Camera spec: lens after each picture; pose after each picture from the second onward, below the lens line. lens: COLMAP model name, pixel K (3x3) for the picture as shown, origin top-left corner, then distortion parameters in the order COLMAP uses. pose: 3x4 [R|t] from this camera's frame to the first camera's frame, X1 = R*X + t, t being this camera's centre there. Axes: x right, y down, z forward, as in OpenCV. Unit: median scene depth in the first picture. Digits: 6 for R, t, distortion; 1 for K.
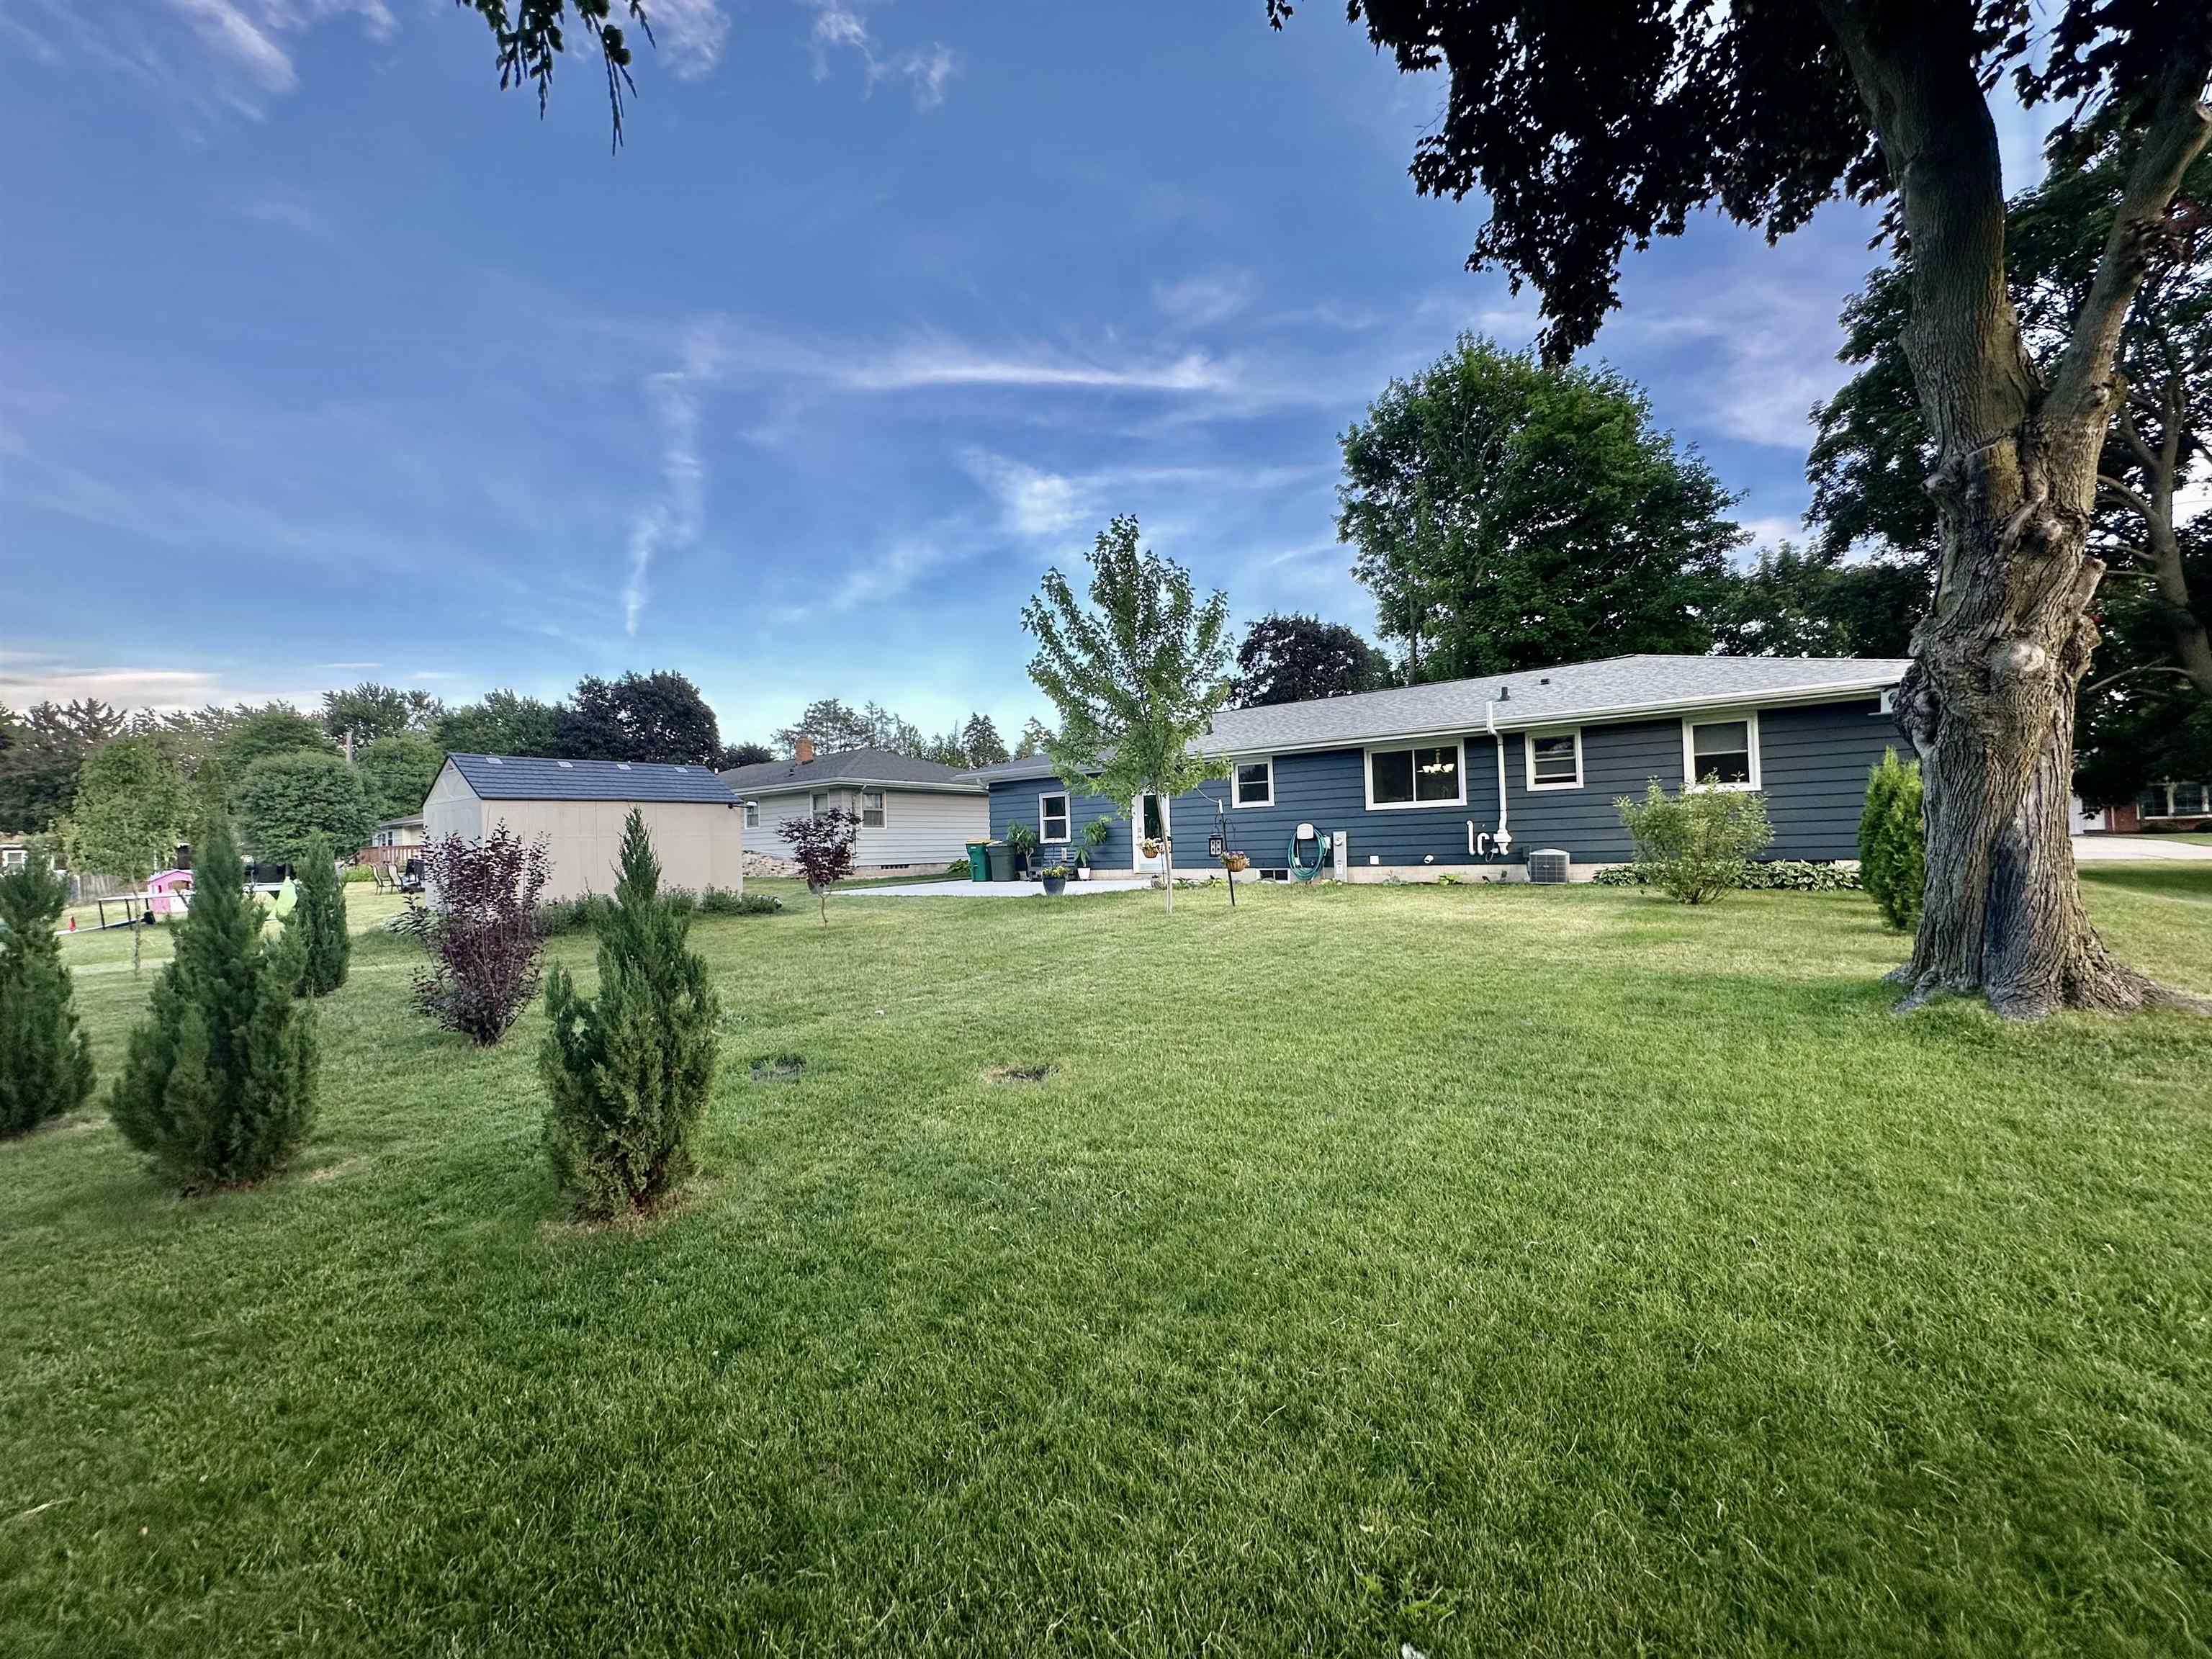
lens RADIAL K [[880.9, 0, 1106.0], [0, 880.9, 829.5], [0, 0, 1]] dist [-0.000404, 0.000428]
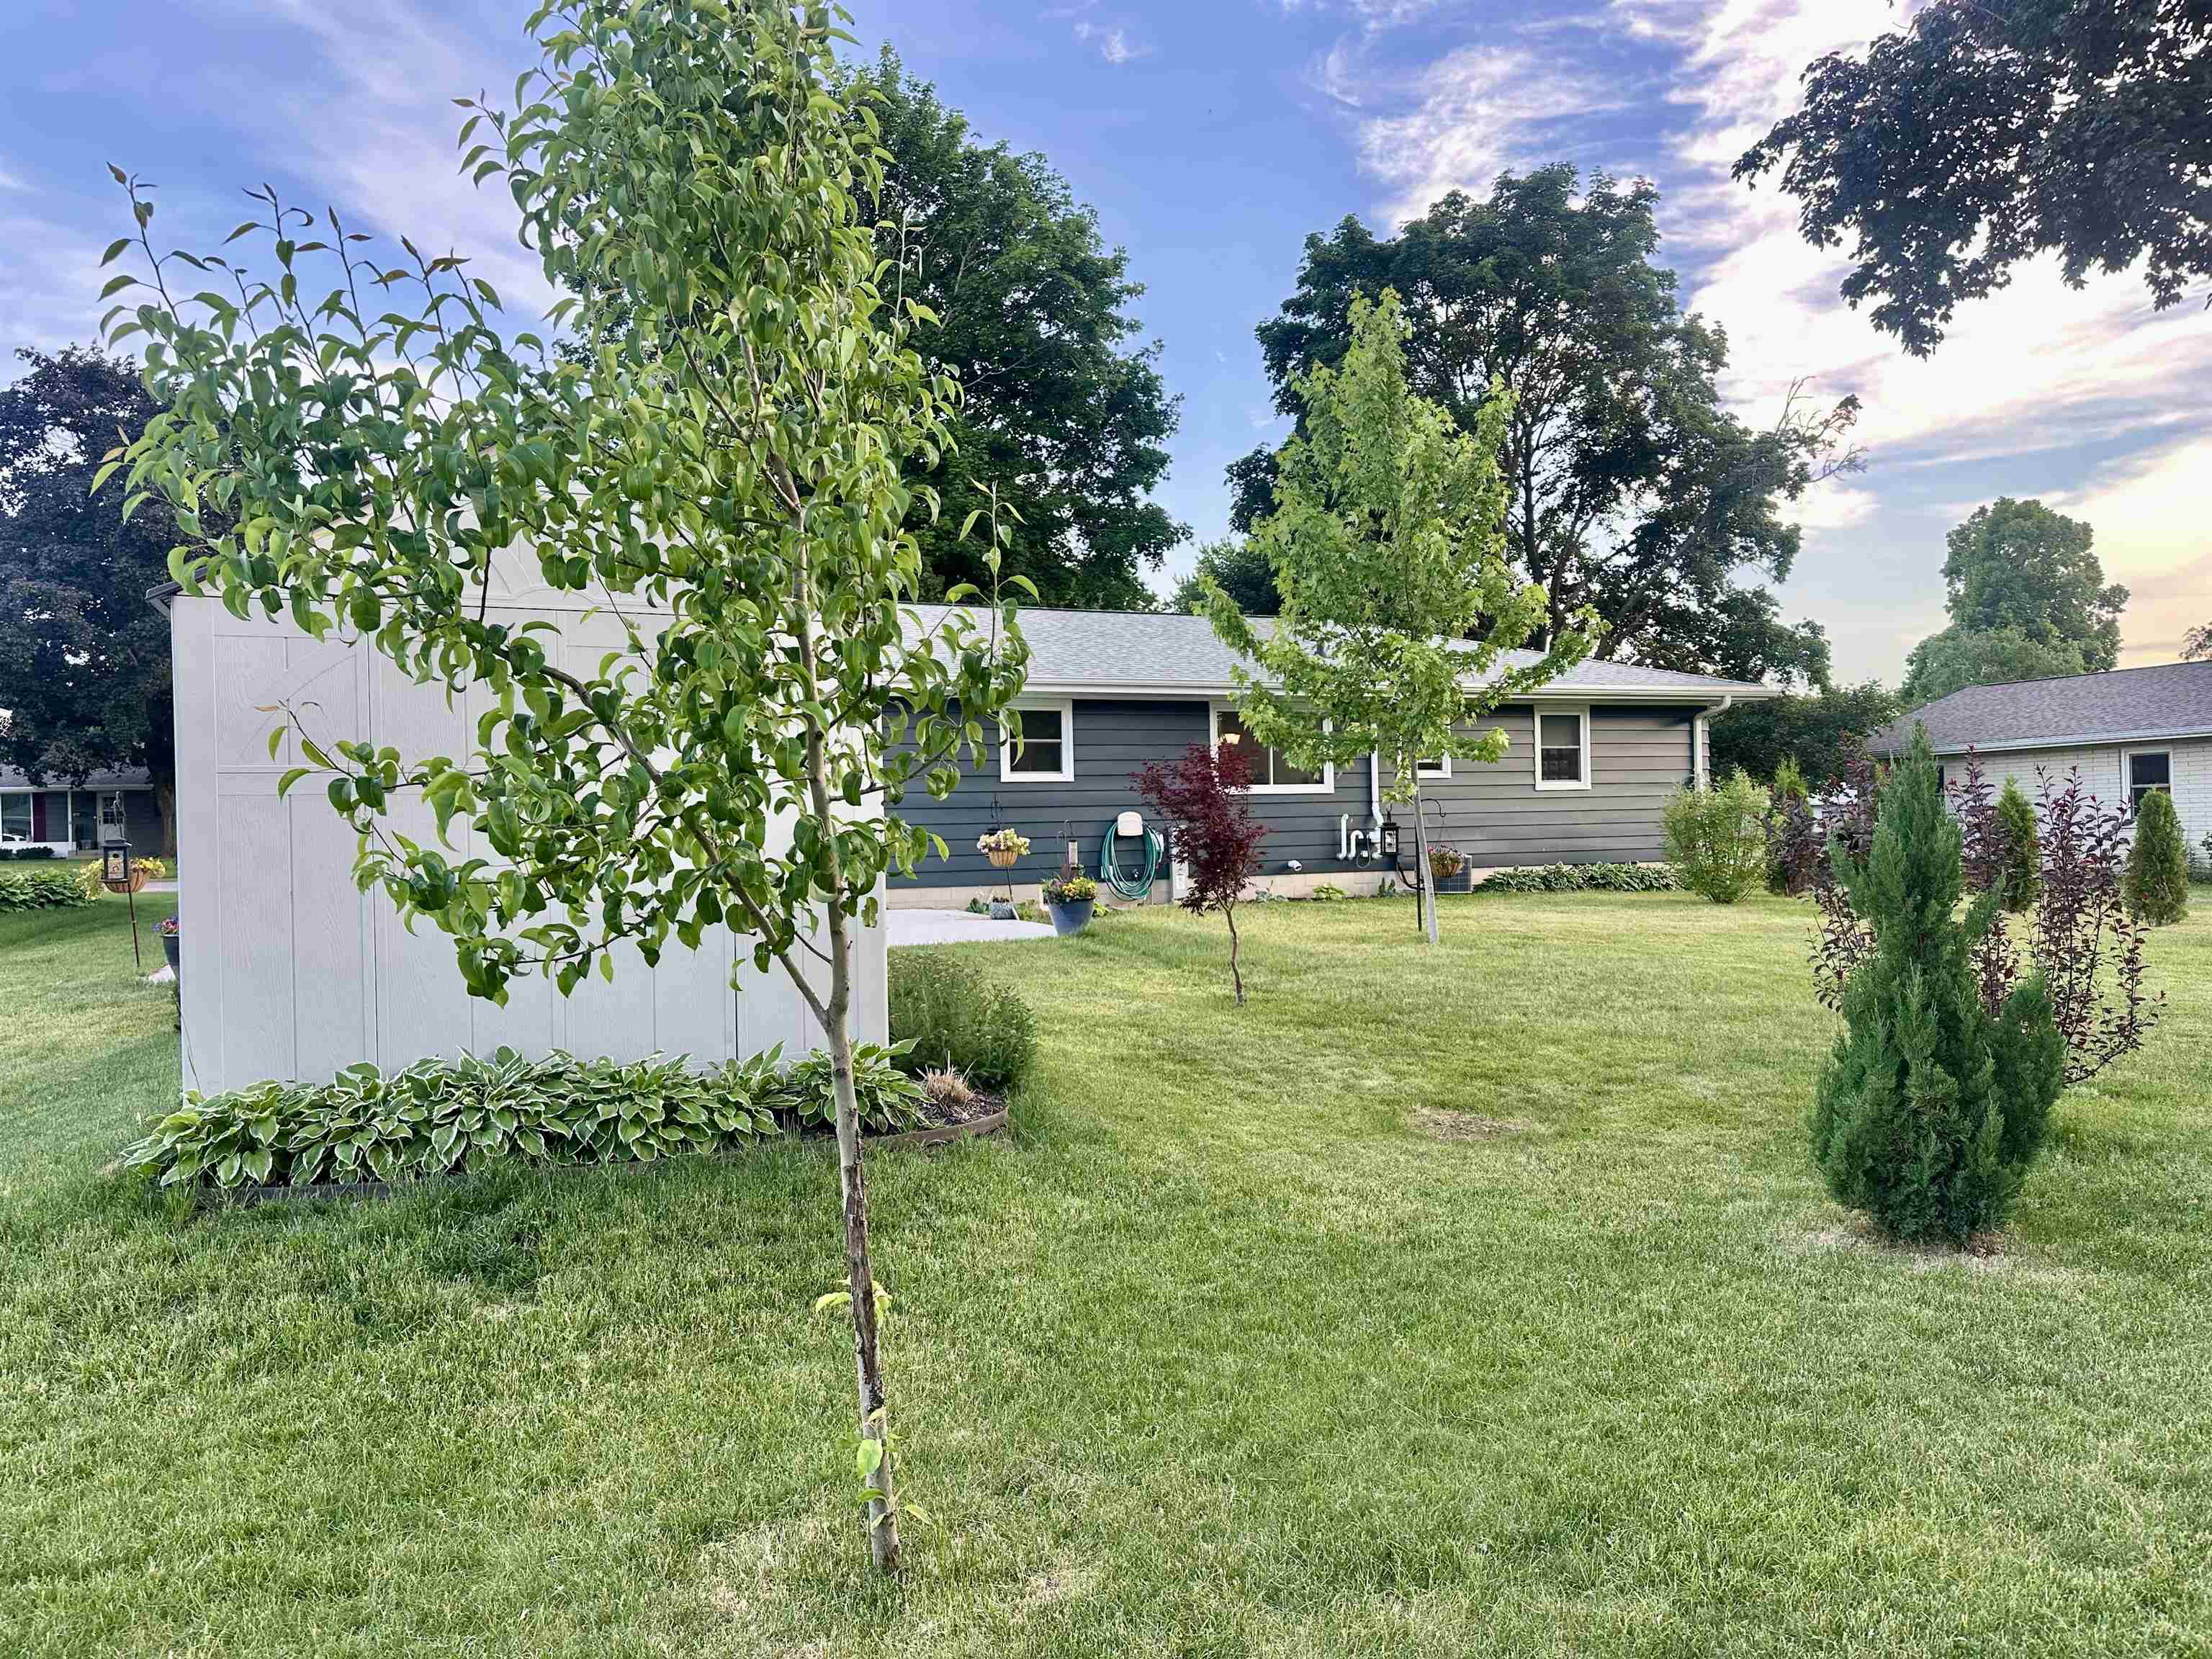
lens RADIAL K [[1544.4, 0, 1106.0], [0, 1544.4, 829.5], [0, 0, 1]] dist [0.125153, -0.147056]
pose [[0.498545, 0.021713, 0.866592, -1.060492], [-0.010700, 0.999764, -0.018895, 0.038962], [-0.866798, 0.000148, 0.498660, 0.653799]]
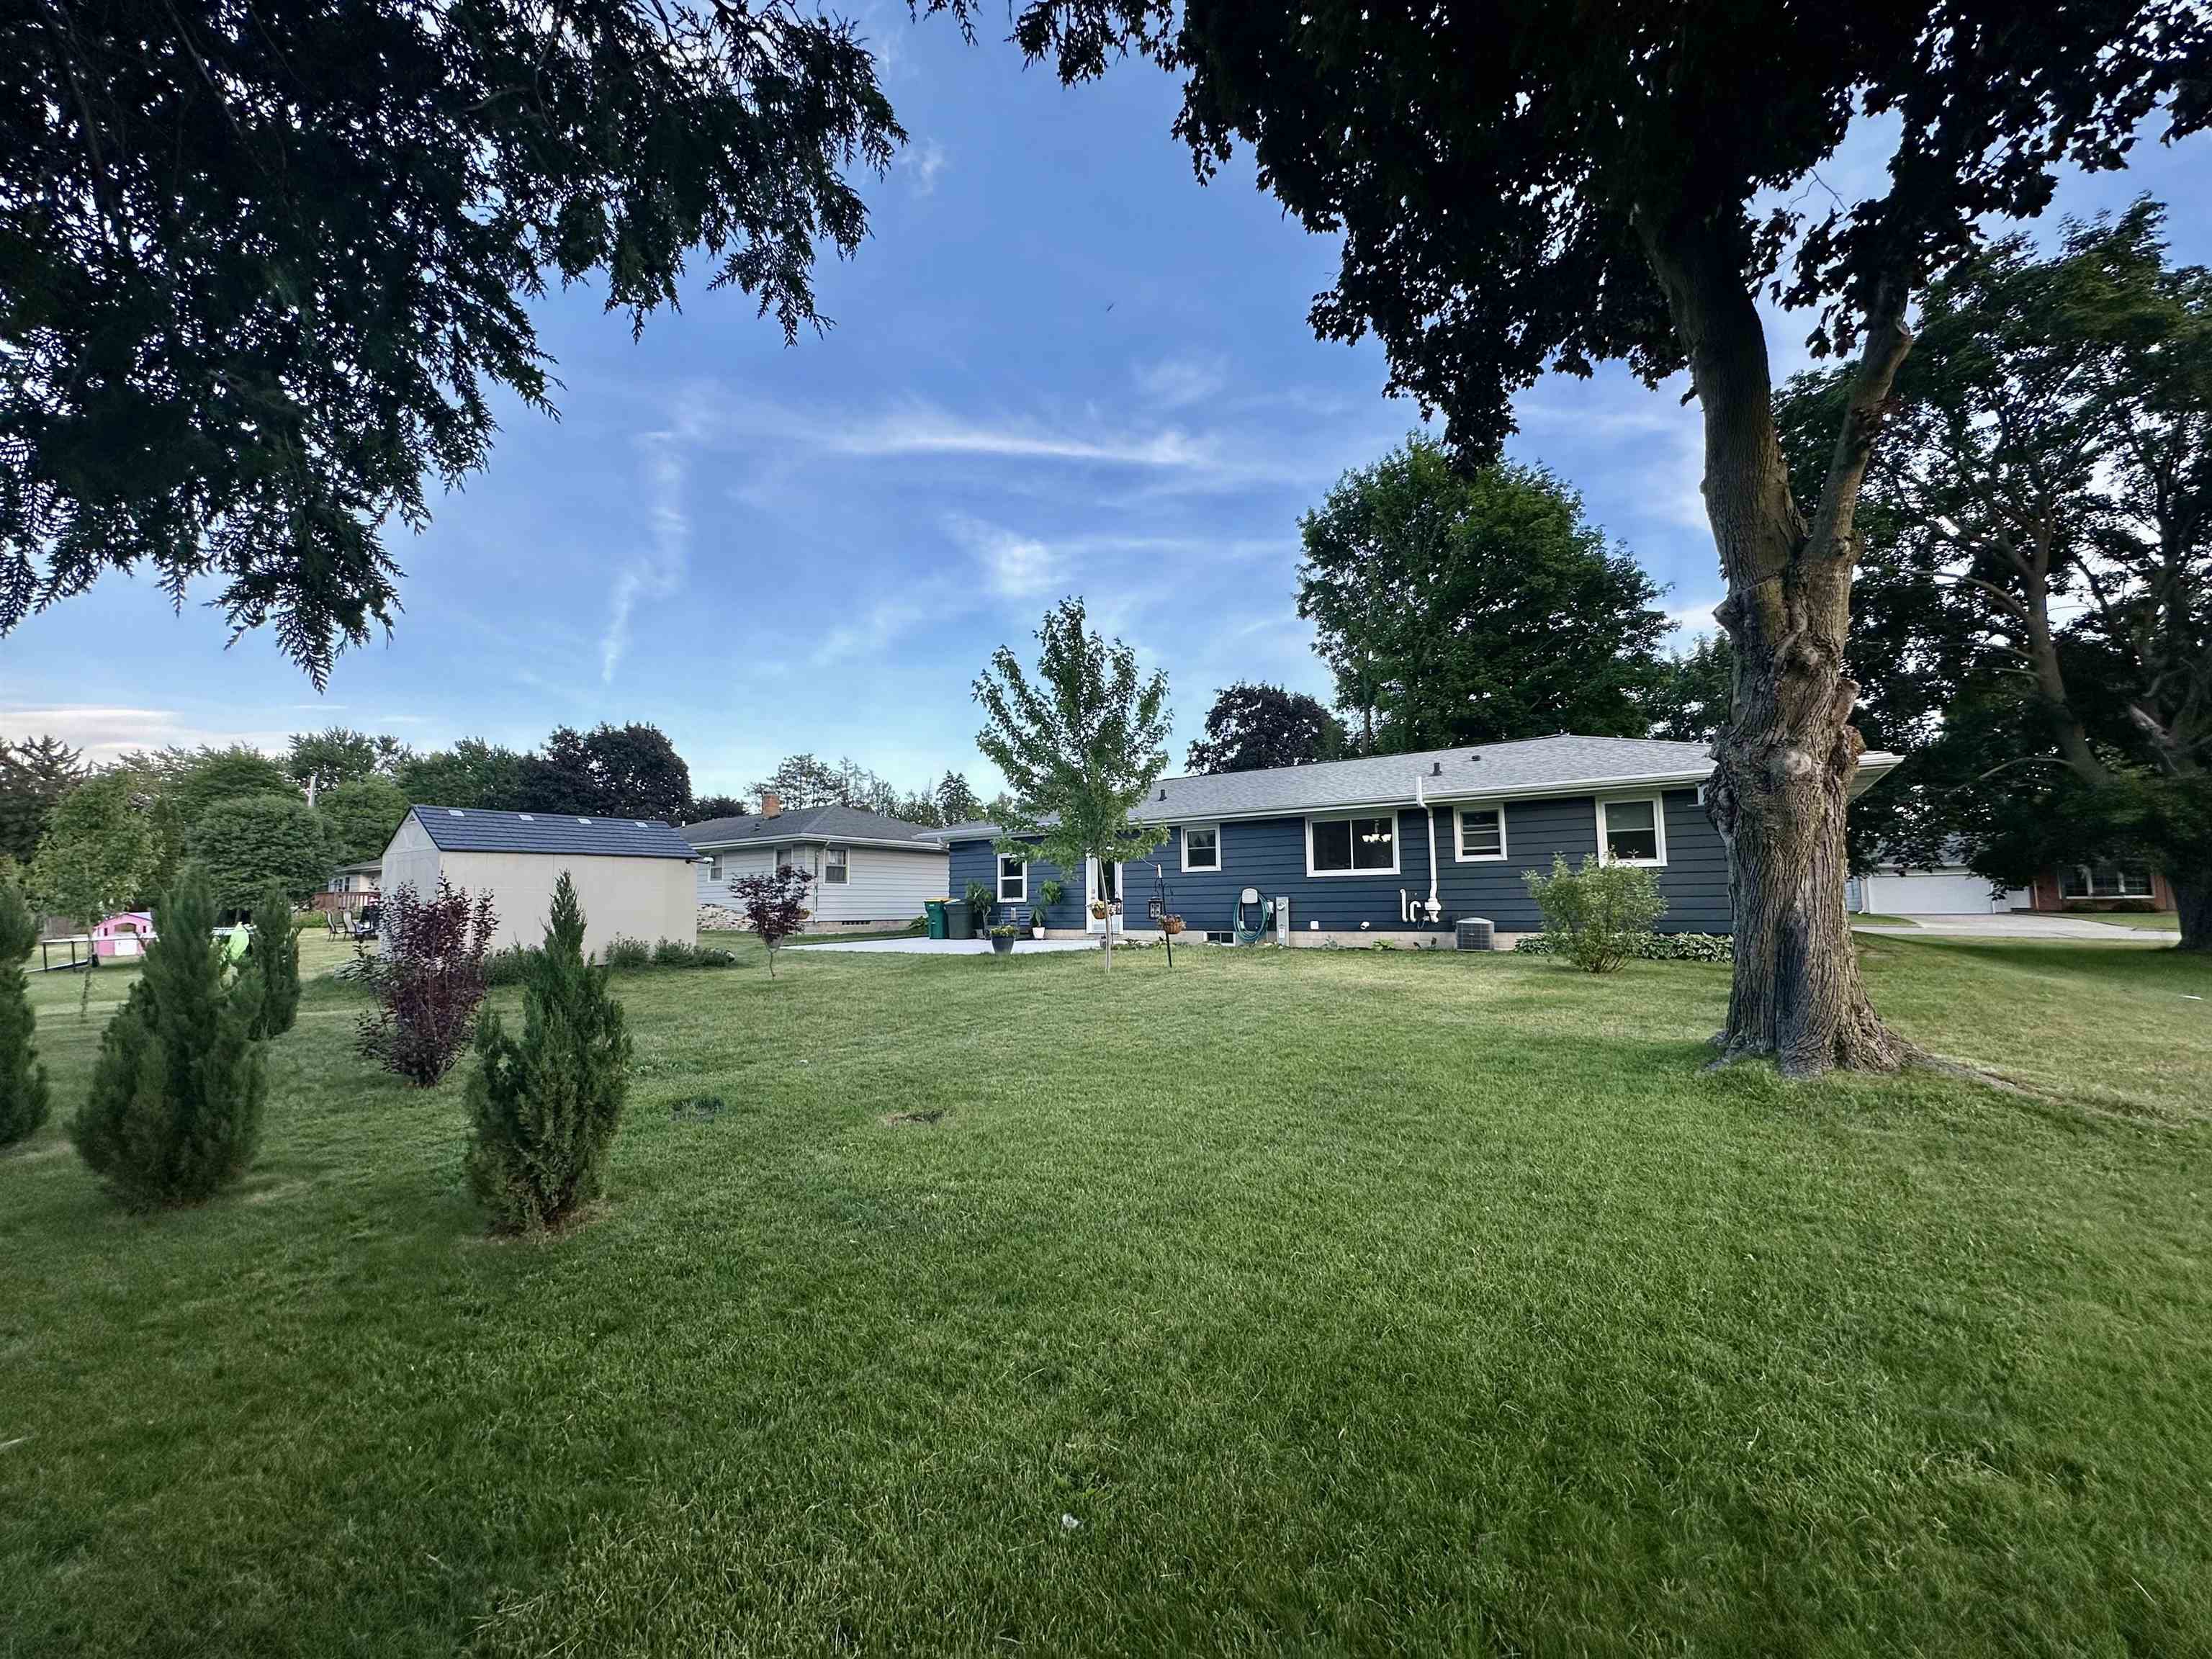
lens RADIAL K [[880.9, 0, 1106.0], [0, 880.9, 829.5], [0, 0, 1]] dist [-0.000404, 0.000428]
pose [[0.999428, 0.021215, 0.026345, 0.039856], [-0.019400, 0.997542, -0.067333, -0.004171], [-0.027709, 0.066783, 0.997383, -0.049504]]
